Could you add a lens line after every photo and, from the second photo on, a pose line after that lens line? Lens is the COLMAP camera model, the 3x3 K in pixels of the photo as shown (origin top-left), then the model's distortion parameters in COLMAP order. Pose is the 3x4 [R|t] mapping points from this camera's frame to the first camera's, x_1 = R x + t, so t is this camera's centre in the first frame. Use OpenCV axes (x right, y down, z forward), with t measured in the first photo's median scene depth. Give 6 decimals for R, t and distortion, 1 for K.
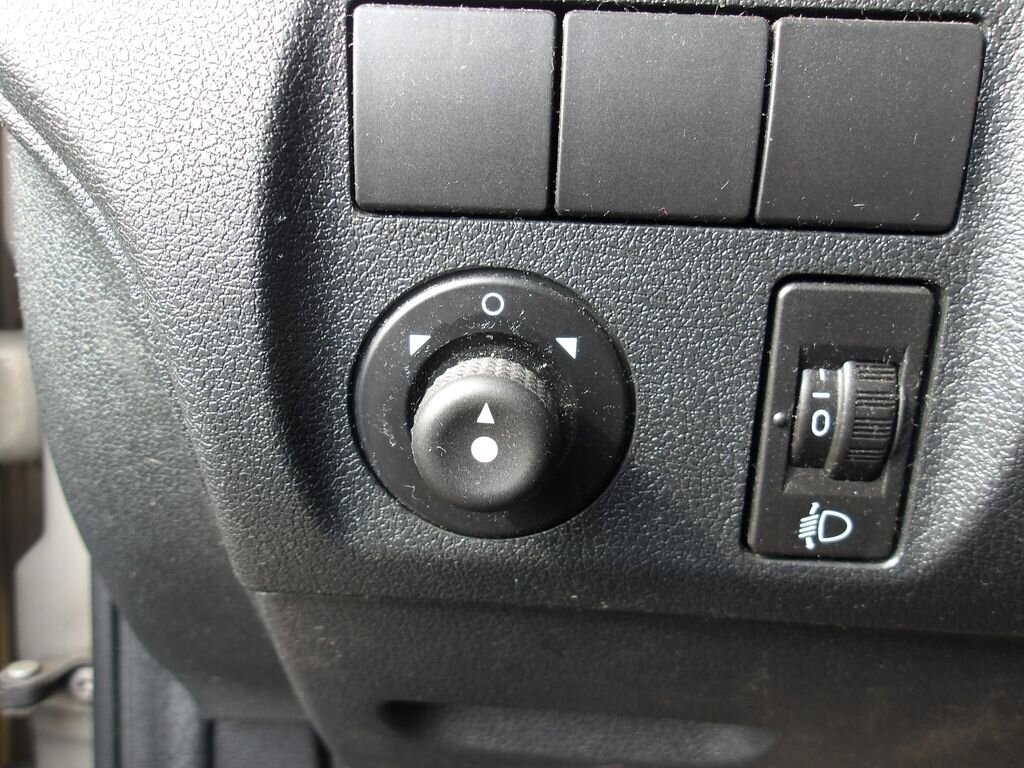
lens RADIAL K [[793.6, 0, 514.9], [0, 793.6, 390.5], [0, 0, 1]] dist [0.029971, 0.007530]
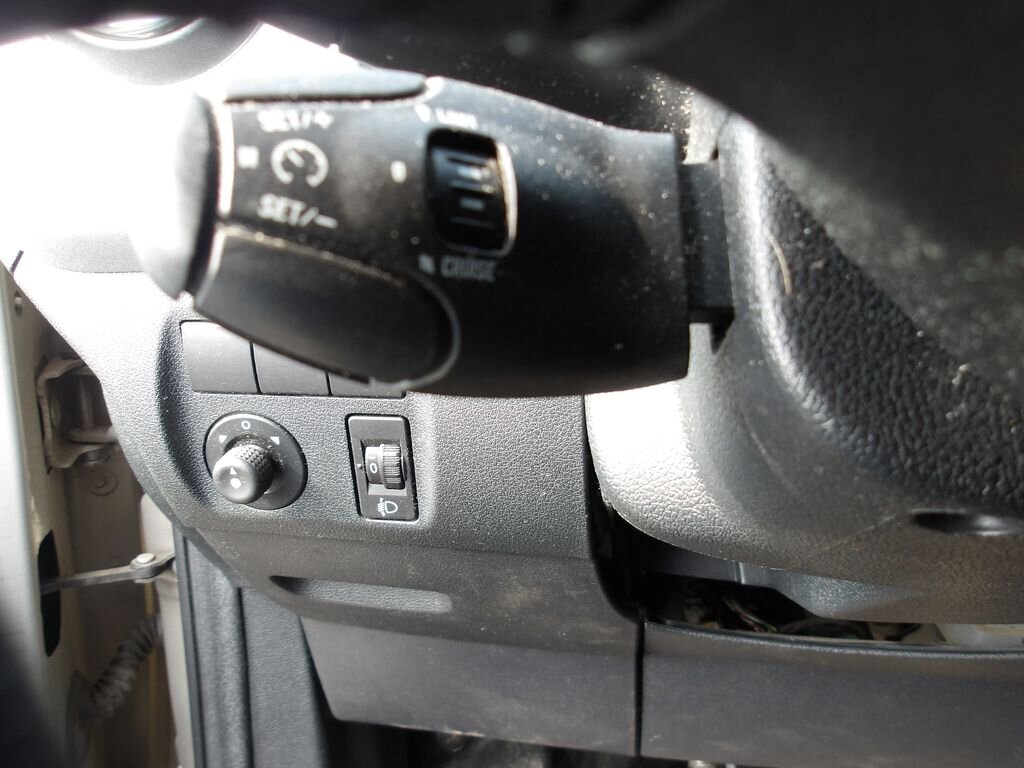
lens RADIAL K [[793.6, 0, 508.7], [0, 793.6, 379.1], [0, 0, 1]] dist [0.029971, 0.007530]
pose [[0.982757, -0.018723, -0.183952, 1.219291], [0.036882, 0.994718, 0.095793, -0.445663], [0.181187, -0.100926, 0.978256, -1.297201]]
